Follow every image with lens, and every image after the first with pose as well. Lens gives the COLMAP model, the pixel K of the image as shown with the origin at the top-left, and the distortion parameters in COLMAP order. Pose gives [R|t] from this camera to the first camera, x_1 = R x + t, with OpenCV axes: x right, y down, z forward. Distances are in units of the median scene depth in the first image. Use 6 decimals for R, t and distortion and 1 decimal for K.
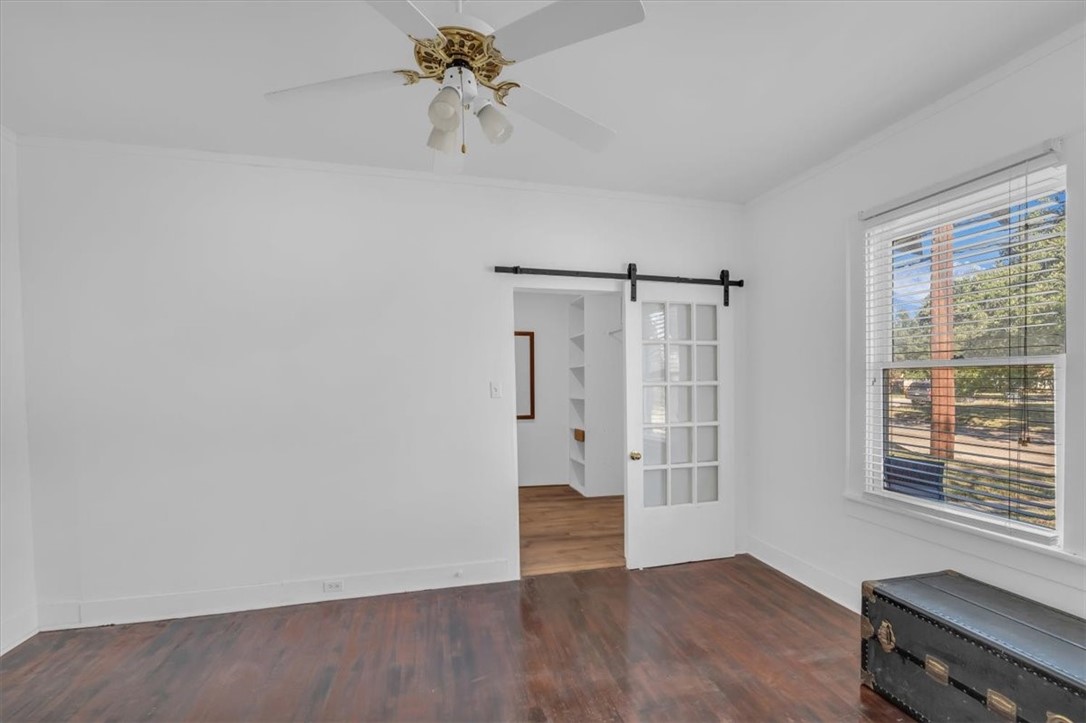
lens RADIAL K [[454.8, 0, 542.6], [0, 454.8, 369.5], [0, 0, 1]] dist [-0.006753, 0.000007]
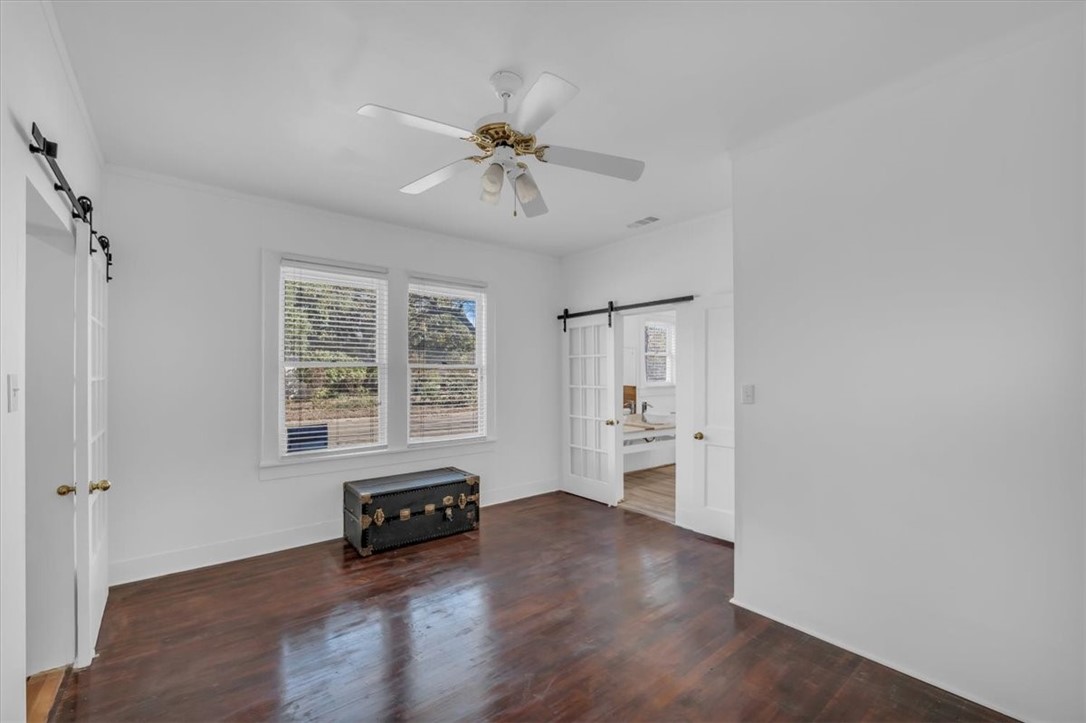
lens RADIAL K [[454.8, 0, 541.2], [0, 454.8, 367.7], [0, 0, 1]] dist [-0.006753, 0.000007]
pose [[-0.410251, 0.011331, 0.911902, -0.420483], [-0.013710, 0.999733, -0.018591, 0.011078], [-0.911870, -0.020129, -0.409986, 0.433542]]
